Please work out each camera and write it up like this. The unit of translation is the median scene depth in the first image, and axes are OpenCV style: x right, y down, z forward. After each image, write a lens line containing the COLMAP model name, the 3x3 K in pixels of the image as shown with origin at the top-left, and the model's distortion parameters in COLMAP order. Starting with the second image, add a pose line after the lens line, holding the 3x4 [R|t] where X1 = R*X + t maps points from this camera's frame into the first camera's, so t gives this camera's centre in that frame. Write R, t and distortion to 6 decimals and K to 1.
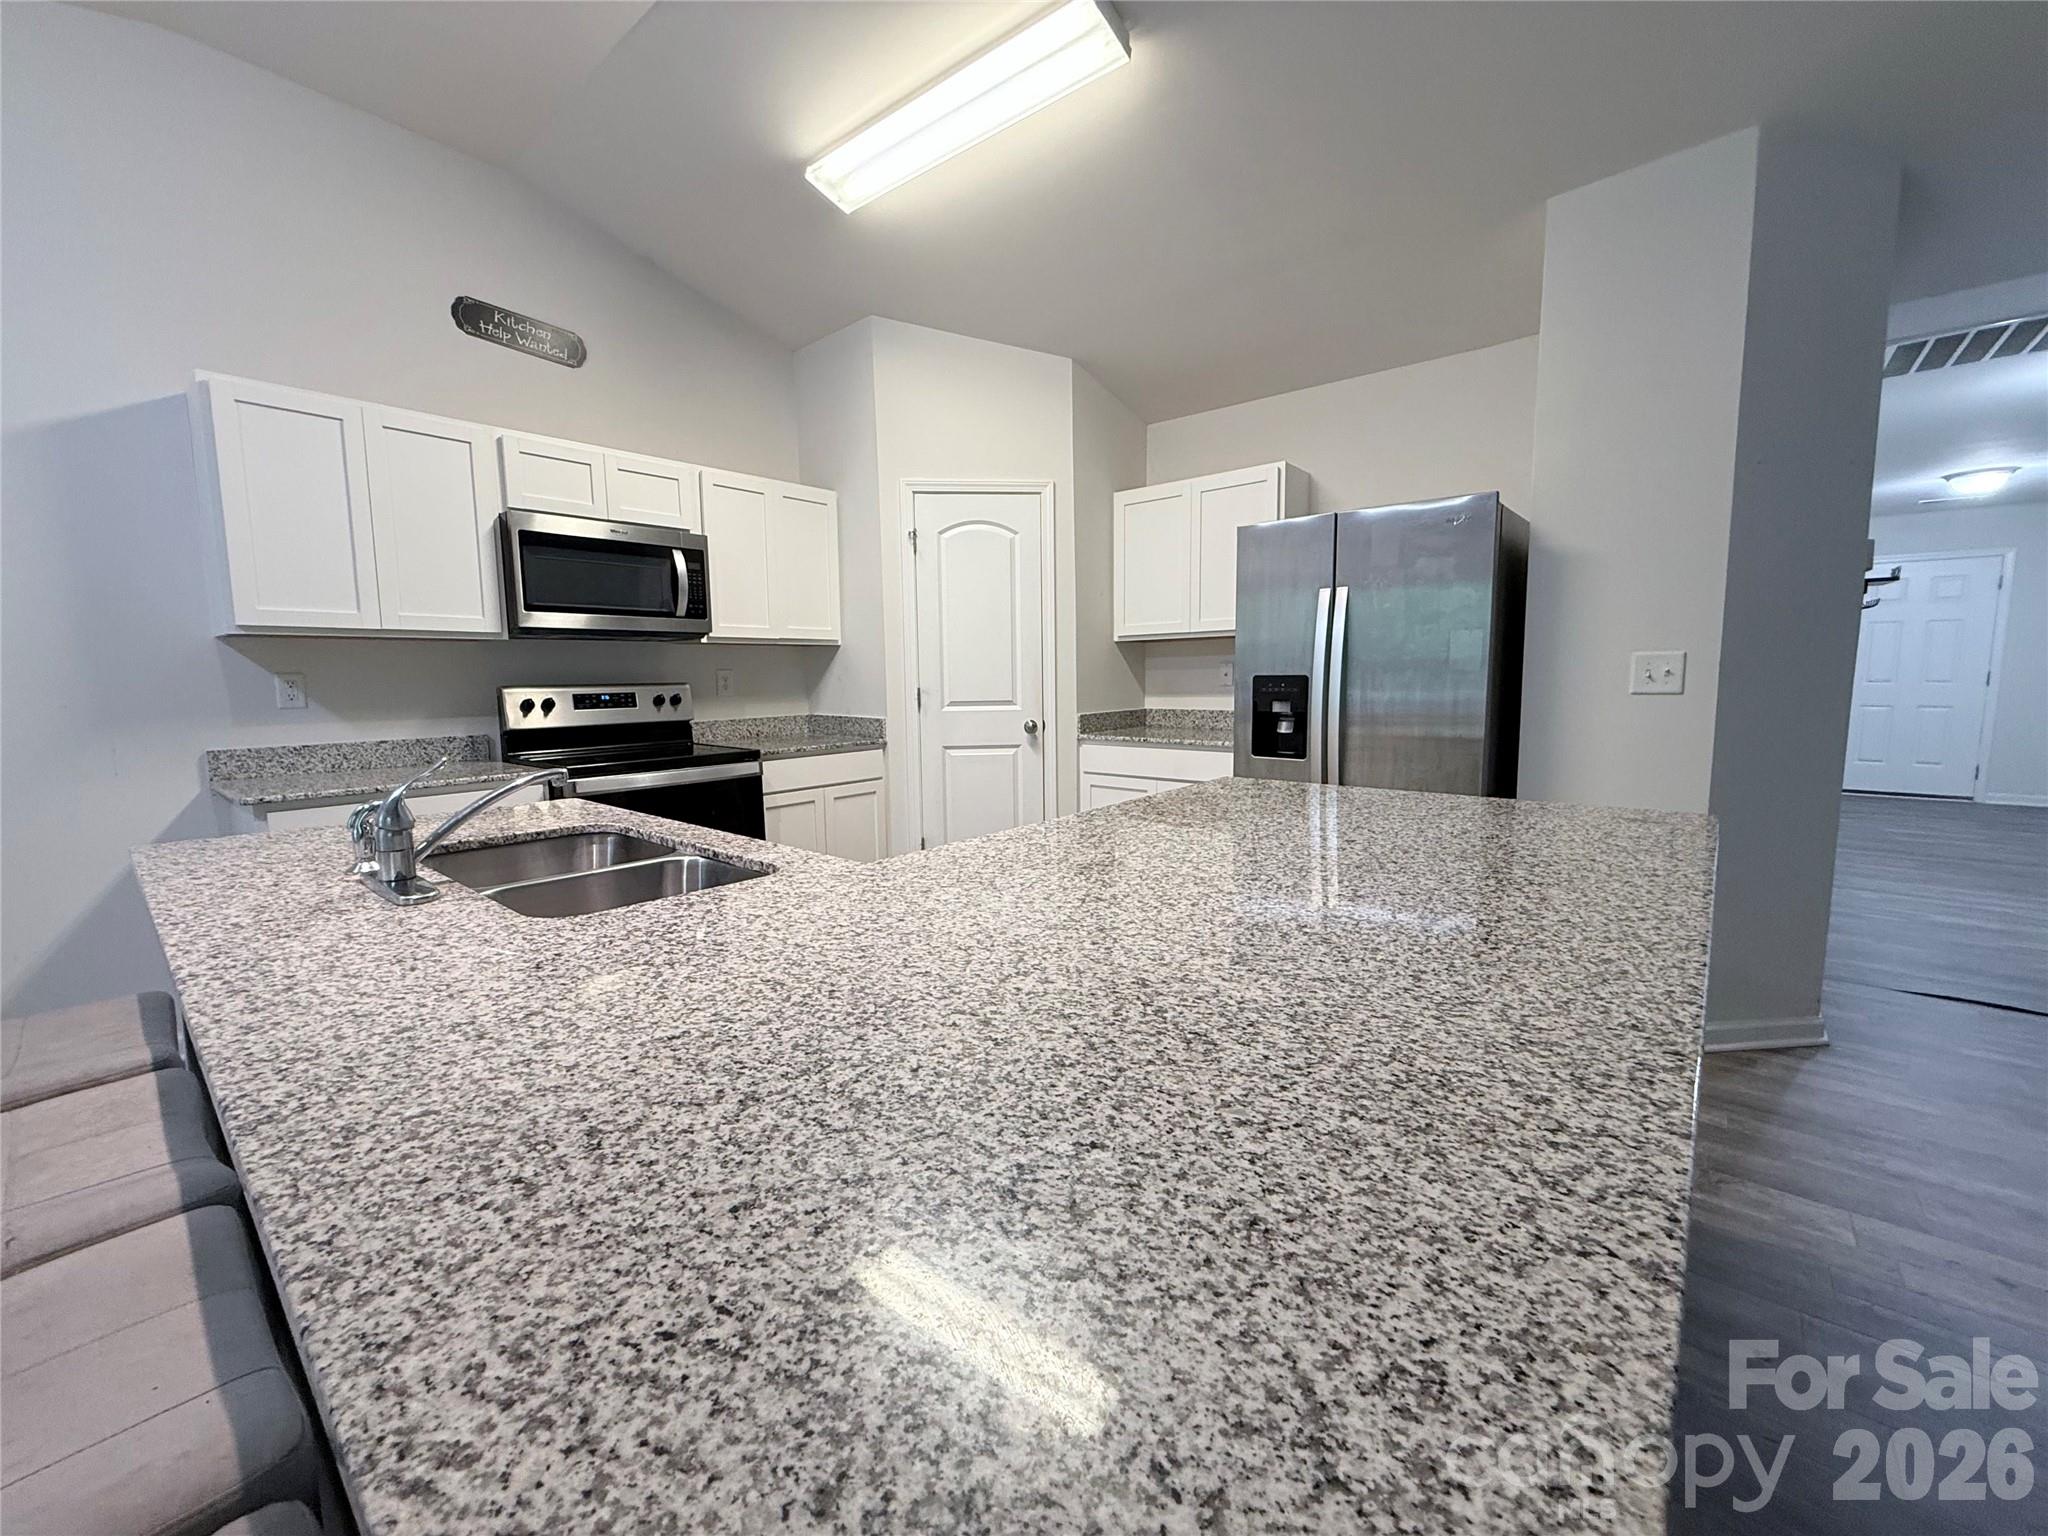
lens RADIAL K [[818.2, 0, 1018.8], [0, 818.2, 763.6], [0, 0, 1]] dist [0.000176, 0.000415]
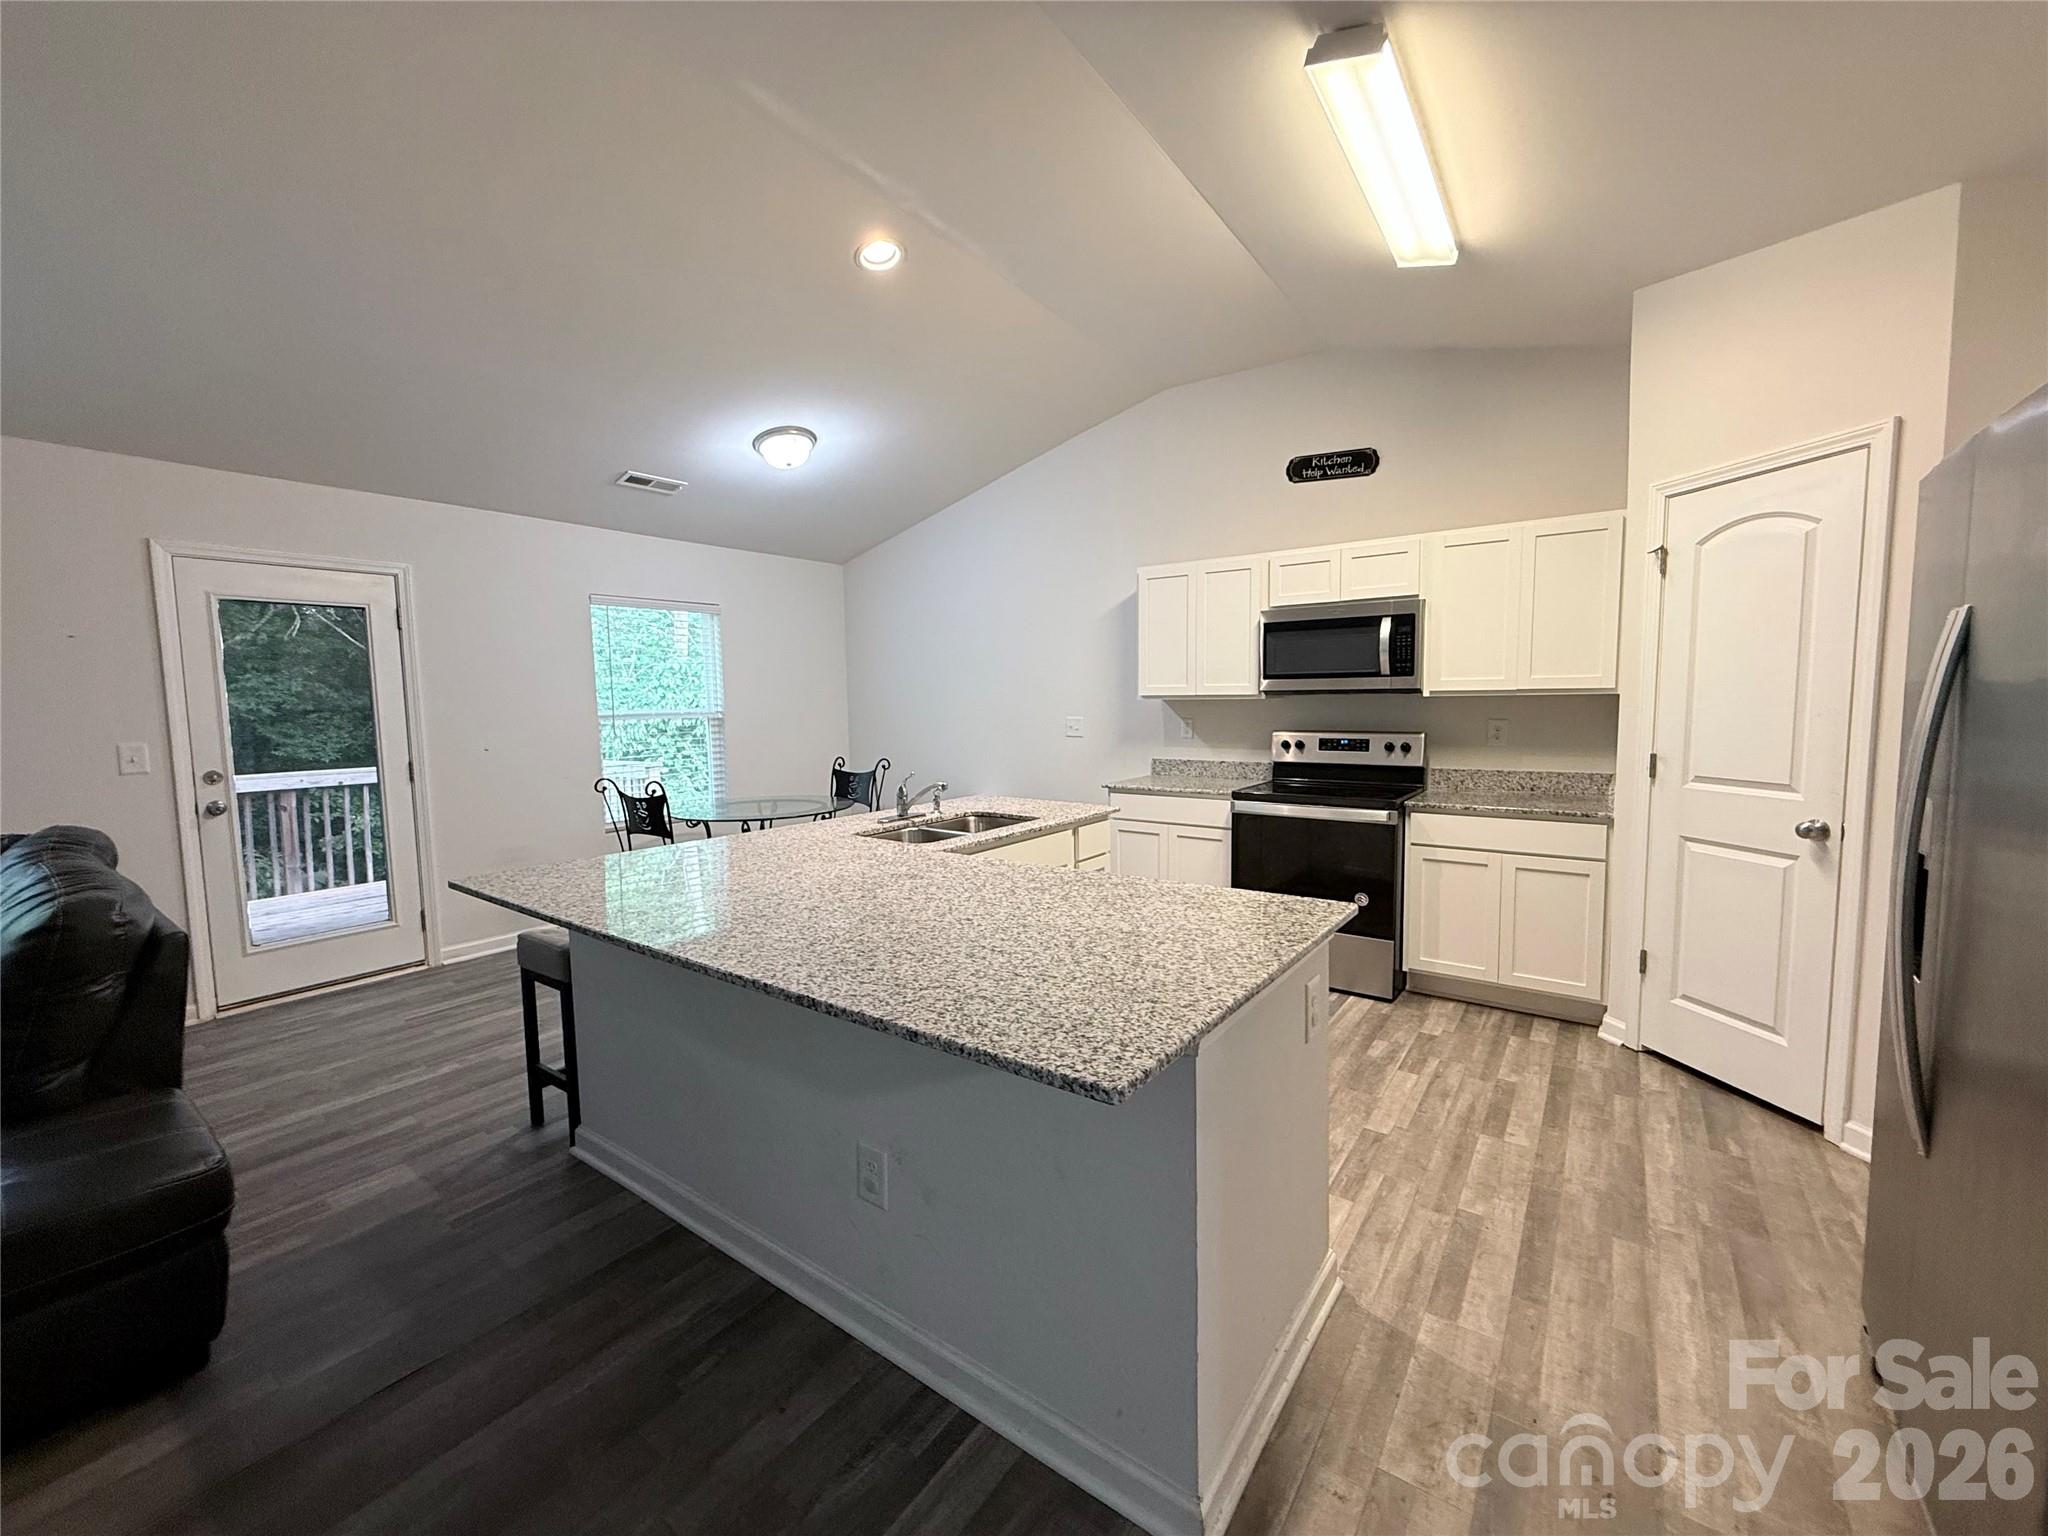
lens RADIAL K [[818.2, 0, 1018.8], [0, 818.2, 763.6], [0, 0, 1]] dist [0.000176, 0.000415]
pose [[0.071576, 0.091864, -0.993196, 0.690688], [-0.097334, 0.991641, 0.084705, -0.105495], [0.992675, 0.090609, 0.079919, 0.417221]]
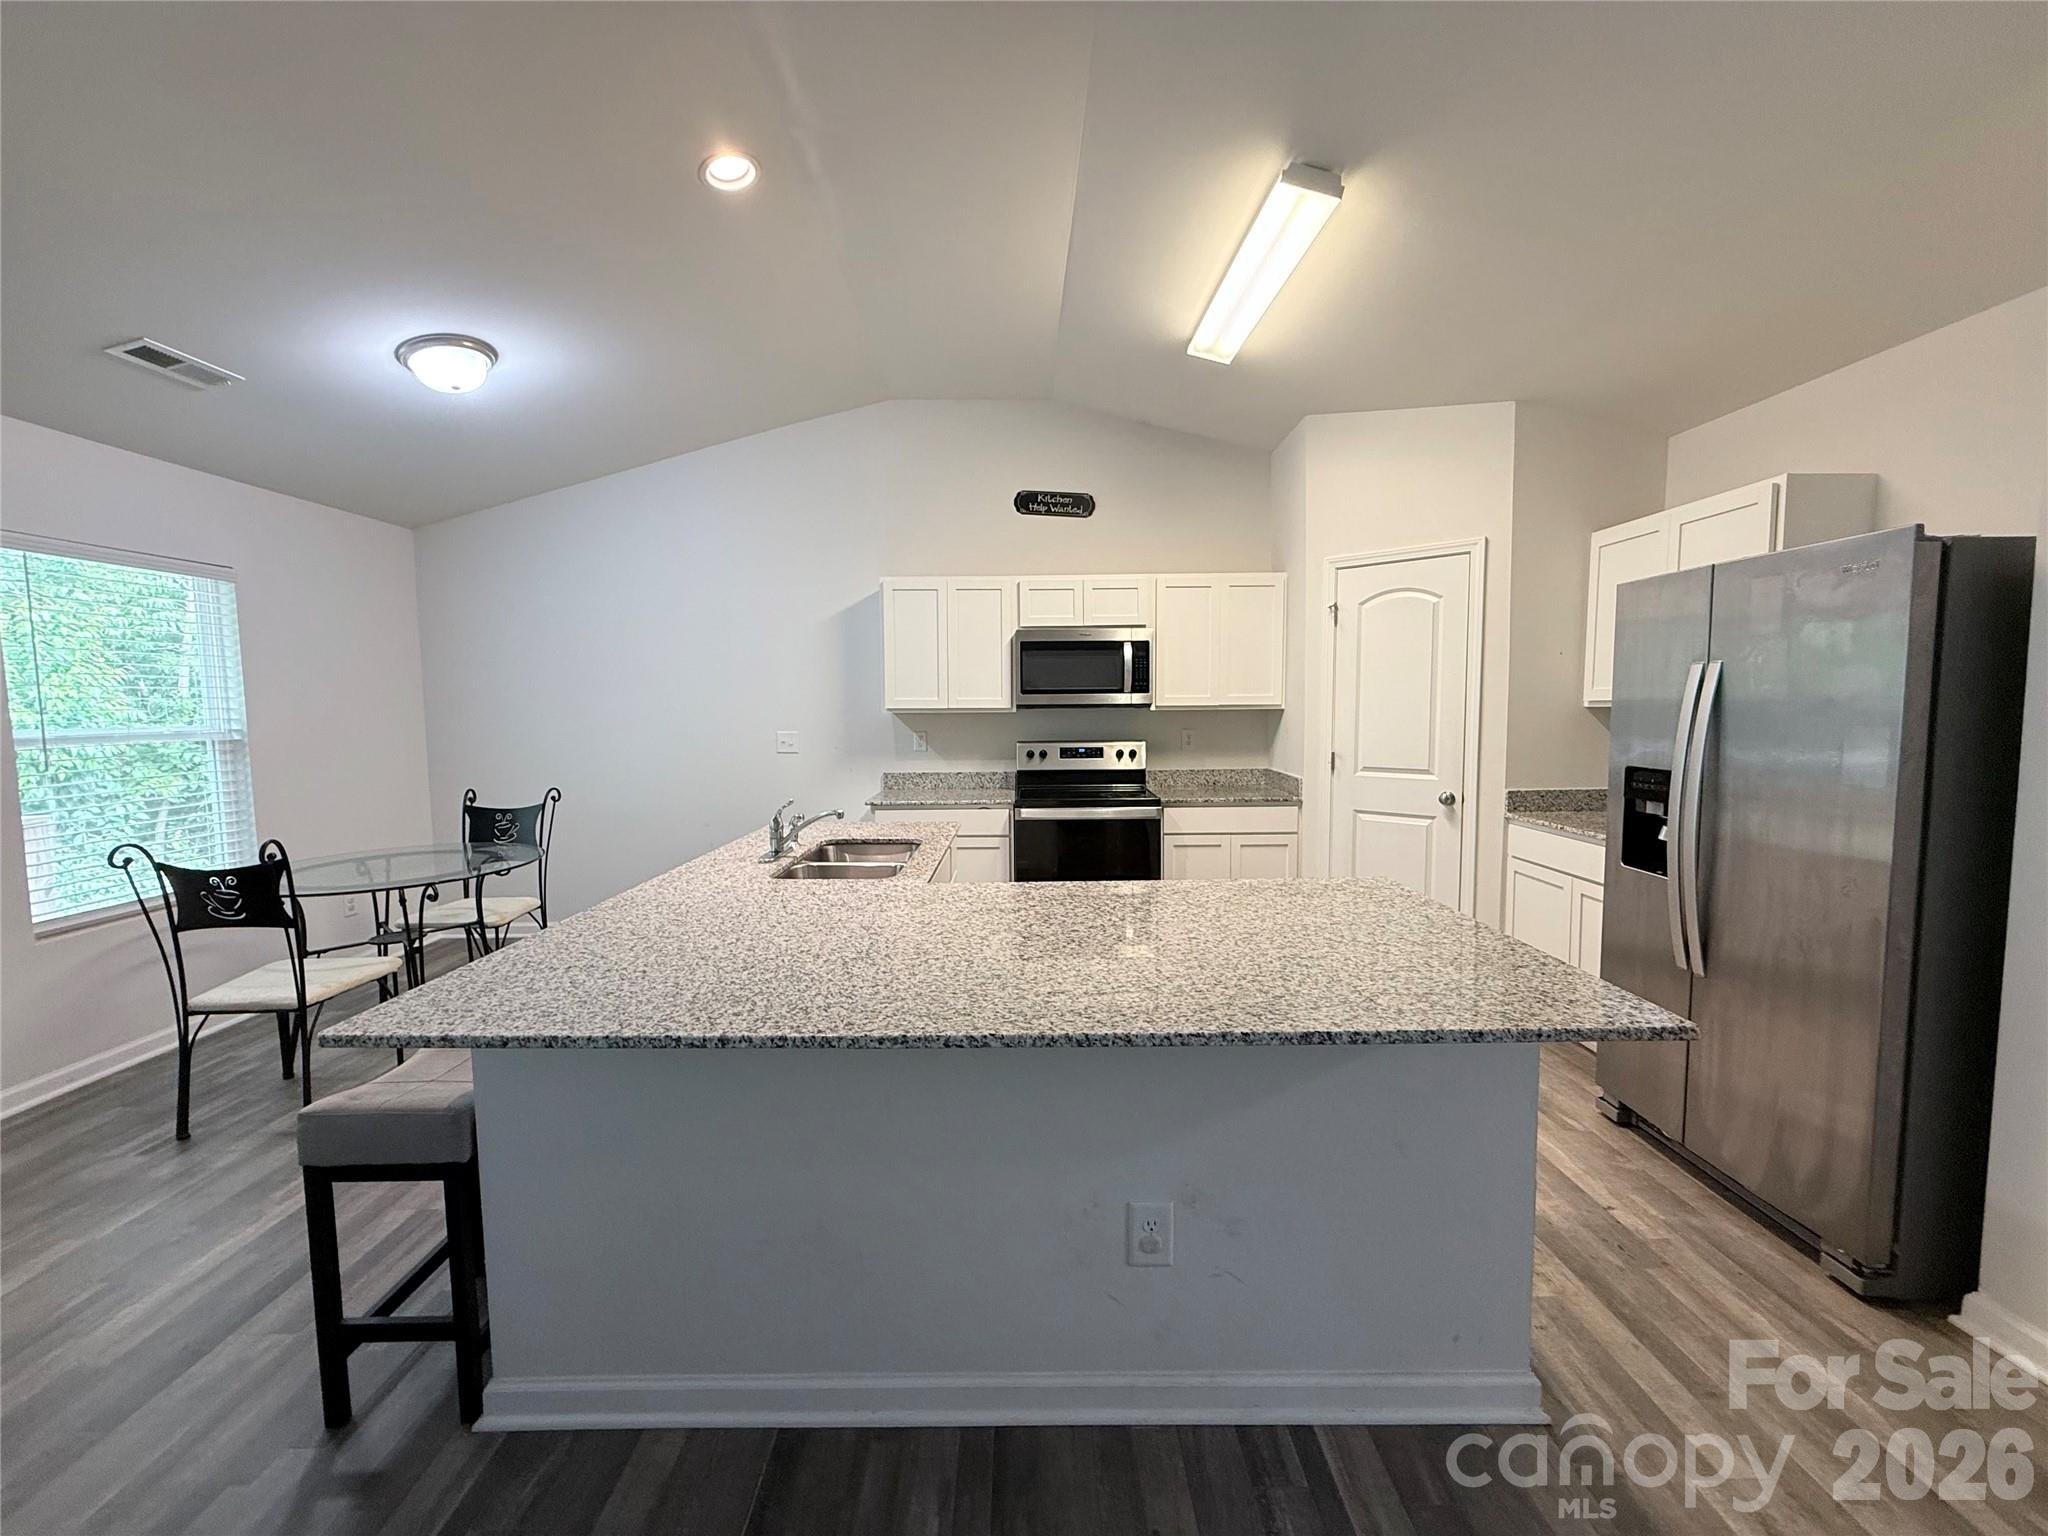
lens RADIAL K [[818.2, 0, 1018.8], [0, 818.2, 763.6], [0, 0, 1]] dist [0.000176, 0.000415]
pose [[0.645983, 0.062319, -0.760804, 0.488799], [-0.084272, 0.996392, 0.010063, -0.063434], [0.758686, 0.057615, 0.648904, 0.015097]]
